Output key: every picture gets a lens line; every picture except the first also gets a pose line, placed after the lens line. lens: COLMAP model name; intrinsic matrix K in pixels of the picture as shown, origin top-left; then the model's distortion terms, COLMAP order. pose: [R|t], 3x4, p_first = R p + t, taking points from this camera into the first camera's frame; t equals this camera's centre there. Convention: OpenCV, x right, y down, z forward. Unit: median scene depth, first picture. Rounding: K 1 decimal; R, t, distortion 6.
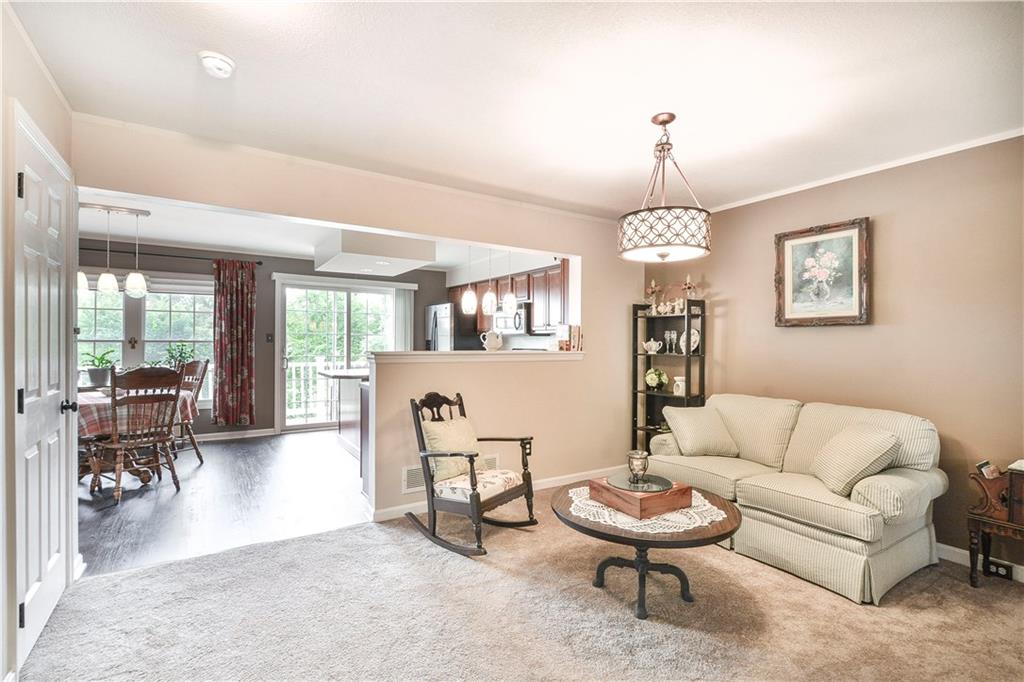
lens RADIAL K [[474.0, 0, 515.3], [0, 474.0, 342.9], [0, 0, 1]] dist [-0.000326, -0.000468]
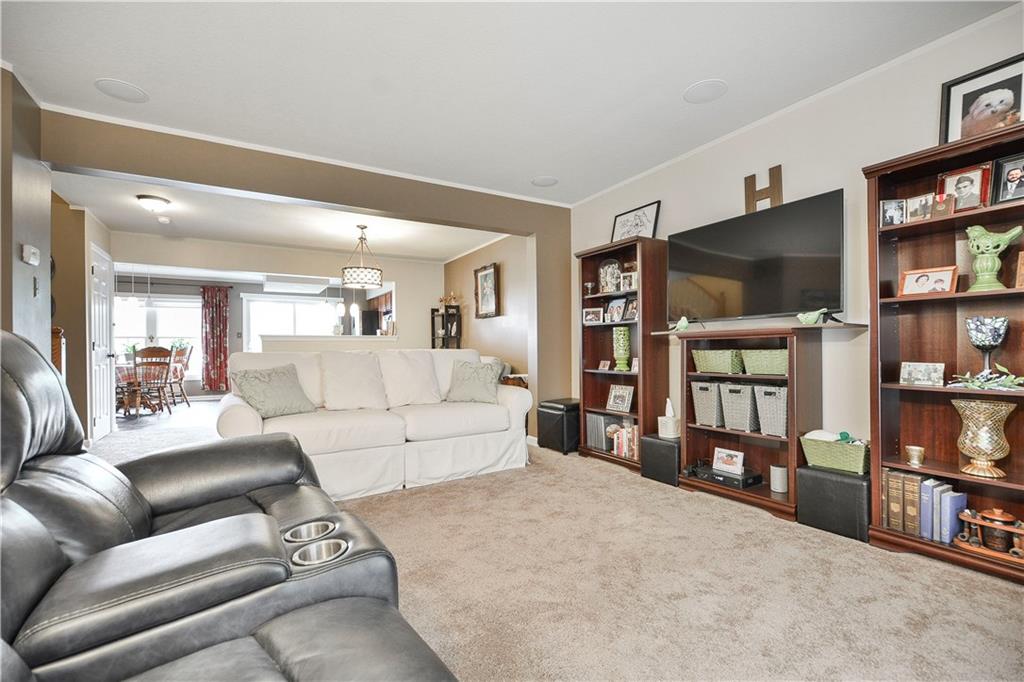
lens RADIAL K [[450.1, 0, 512.0], [0, 450.1, 341.0], [0, 0, 1]] dist [0.003712, -0.006104]
pose [[0.999136, -0.018101, -0.037424, 0.685302], [0.017540, 0.999730, -0.015259, 0.076043], [0.037690, 0.014590, 0.999183, -0.700820]]
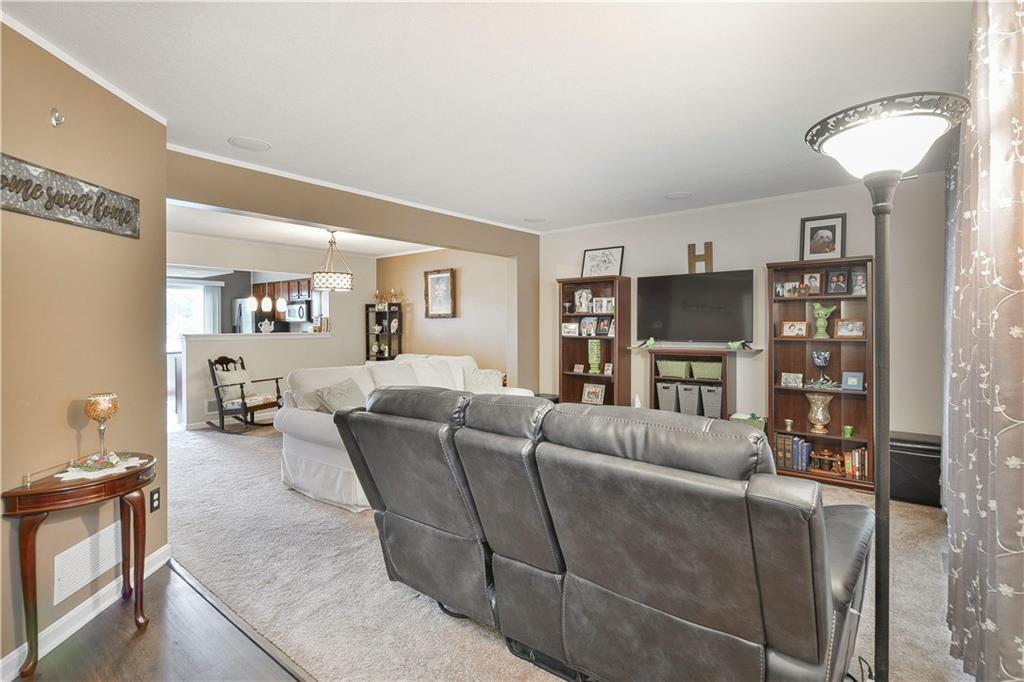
lens RADIAL K [[489.4, 0, 534.3], [0, 489.4, 319.0], [0, 0, 1]] dist [-0.000349, -0.000063]
pose [[0.945866, -0.006615, 0.324489, 0.287560], [0.009309, 0.999934, -0.006753, -0.012145], [-0.324423, 0.009408, 0.945865, -0.966910]]
